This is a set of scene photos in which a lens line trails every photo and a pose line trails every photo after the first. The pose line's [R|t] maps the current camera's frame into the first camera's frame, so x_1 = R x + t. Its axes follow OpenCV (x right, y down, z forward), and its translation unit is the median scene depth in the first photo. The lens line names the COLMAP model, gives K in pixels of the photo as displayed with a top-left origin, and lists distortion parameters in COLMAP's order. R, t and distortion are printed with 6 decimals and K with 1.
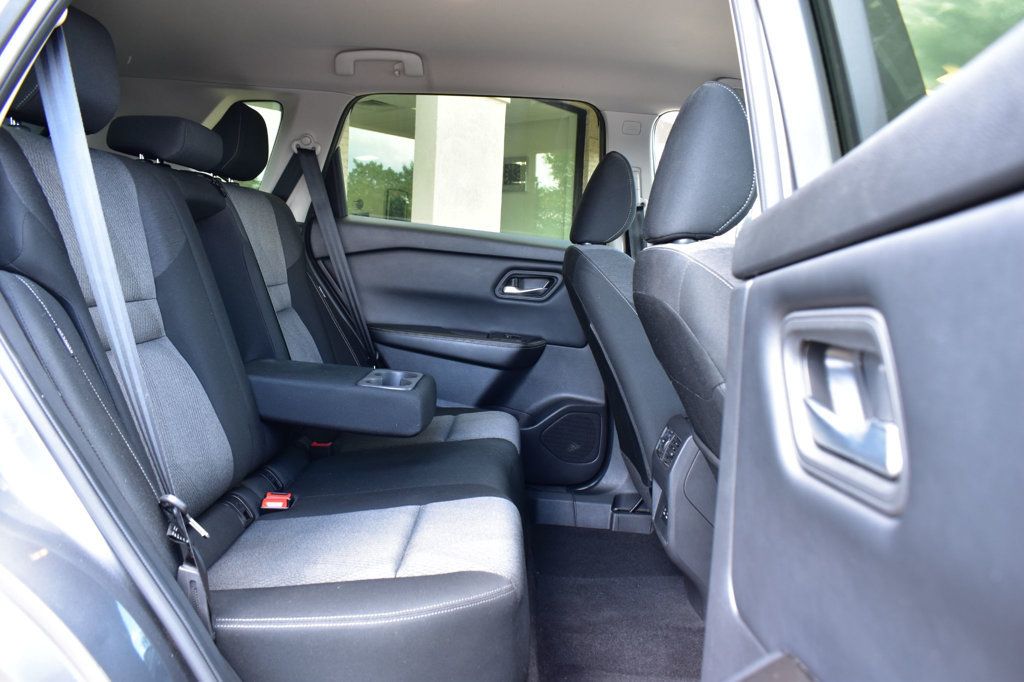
lens RADIAL K [[786.8, 0, 512.0], [0, 786.8, 341.0], [0, 0, 1]] dist [-0.105848, 0.031205]
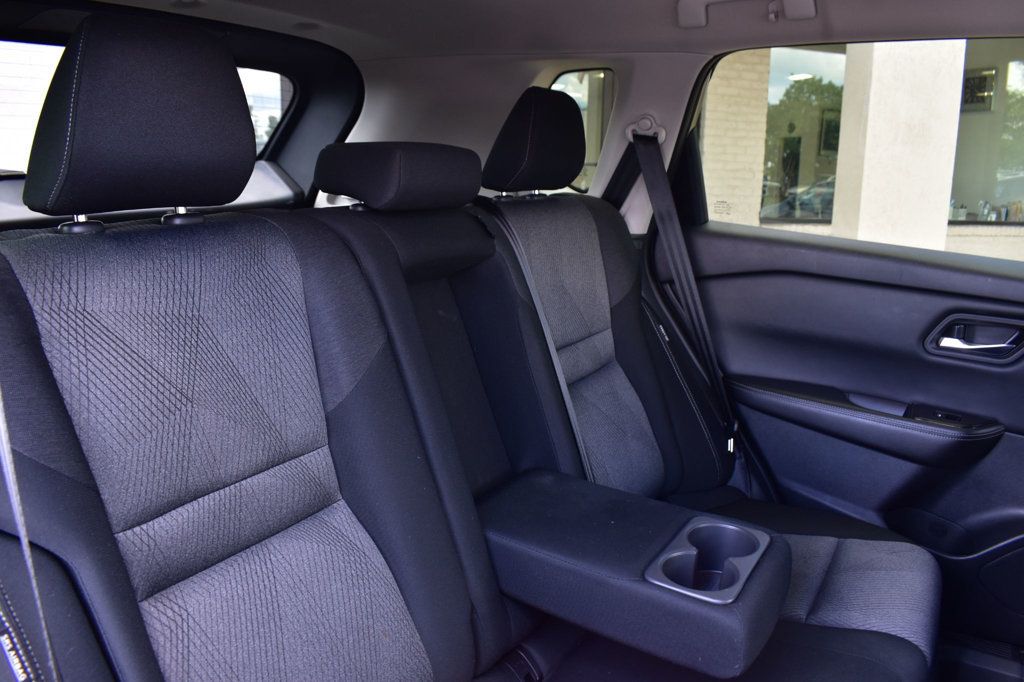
lens RADIAL K [[786.8, 0, 512.0], [0, 786.8, 341.0], [0, 0, 1]] dist [-0.105848, 0.031205]
pose [[0.860034, 0.076207, -0.504513, 0.003817], [-0.025870, 0.994024, 0.106049, -0.131952], [0.509580, -0.078154, 0.856866, 0.310270]]
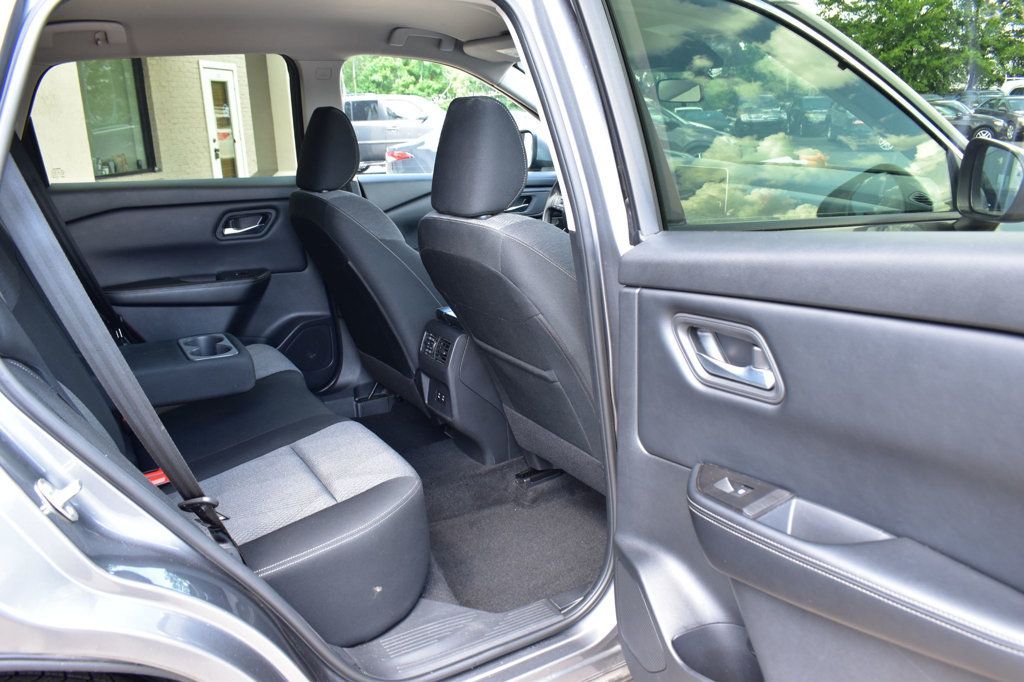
lens RADIAL K [[786.8, 0, 512.0], [0, 786.8, 341.0], [0, 0, 1]] dist [-0.105848, 0.031205]
pose [[0.849880, -0.230588, 0.473850, -0.226484], [0.139931, 0.965653, 0.218937, -0.105147], [-0.508059, -0.119764, 0.852956, -0.129494]]
